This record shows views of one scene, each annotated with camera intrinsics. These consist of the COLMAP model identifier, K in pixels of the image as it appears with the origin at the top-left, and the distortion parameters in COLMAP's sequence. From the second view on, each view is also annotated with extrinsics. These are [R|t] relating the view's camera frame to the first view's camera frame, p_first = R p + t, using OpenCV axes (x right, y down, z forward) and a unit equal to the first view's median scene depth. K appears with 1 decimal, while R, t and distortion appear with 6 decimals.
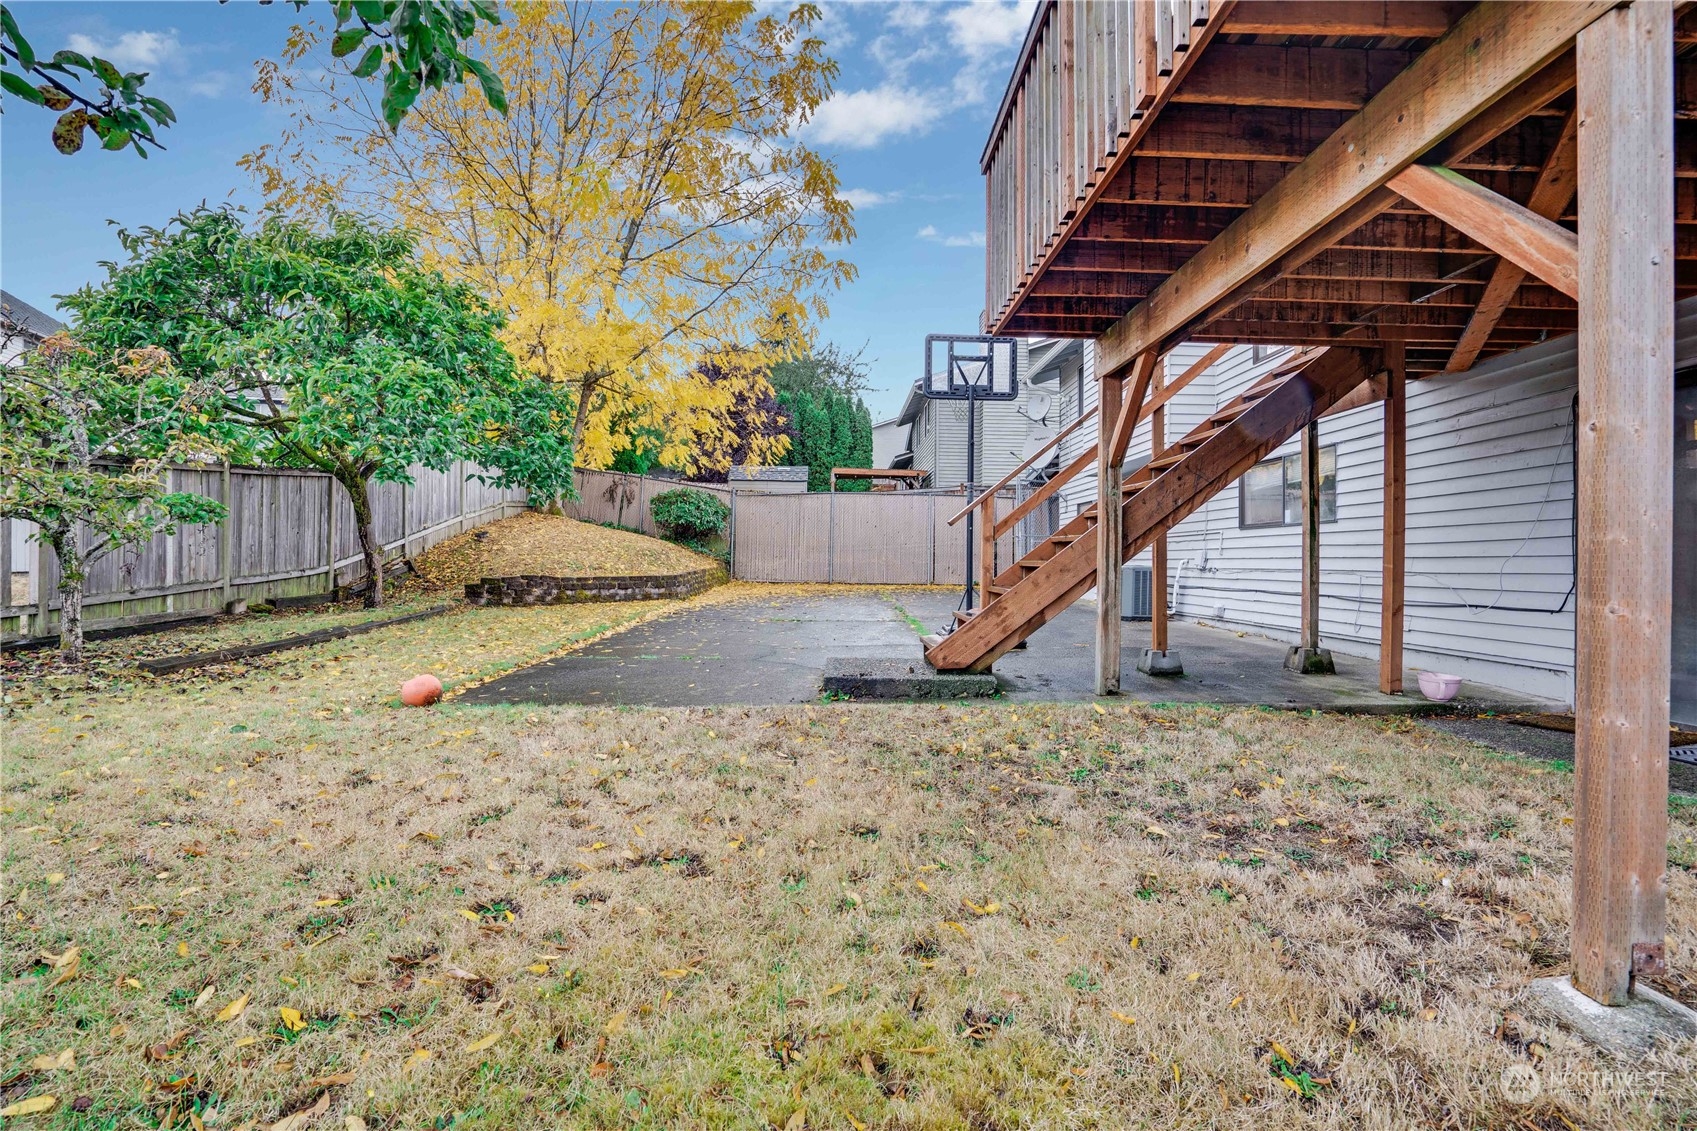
lens RADIAL K [[808.5, 0, 855.2], [0, 808.5, 583.9], [0, 0, 1]] dist [-0.031902, 0.008837]
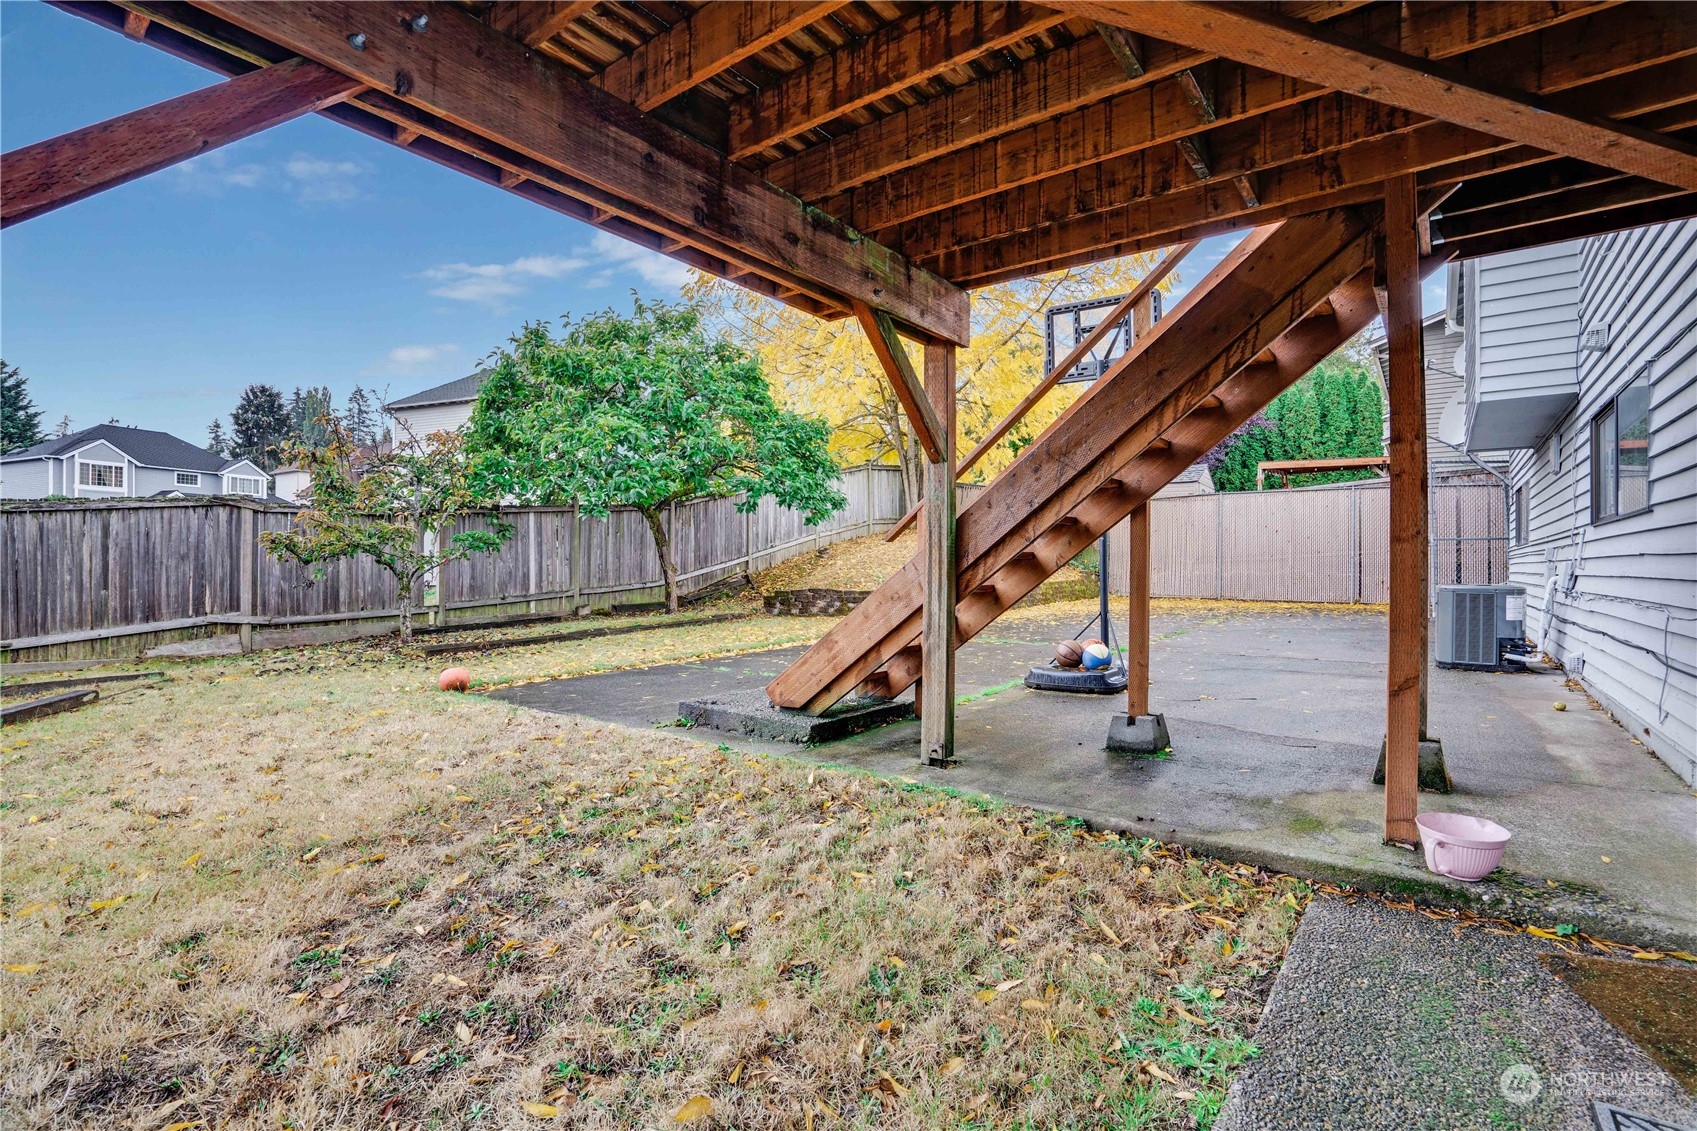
lens RADIAL K [[808.5, 0, 854.9], [0, 808.5, 576.9], [0, 0, 1]] dist [-0.031902, 0.008837]
pose [[0.776935, 0.003110, -0.629573, 0.422821], [-0.015319, 0.999785, -0.013966, -0.014826], [0.629394, 0.020495, 0.776816, 0.210006]]
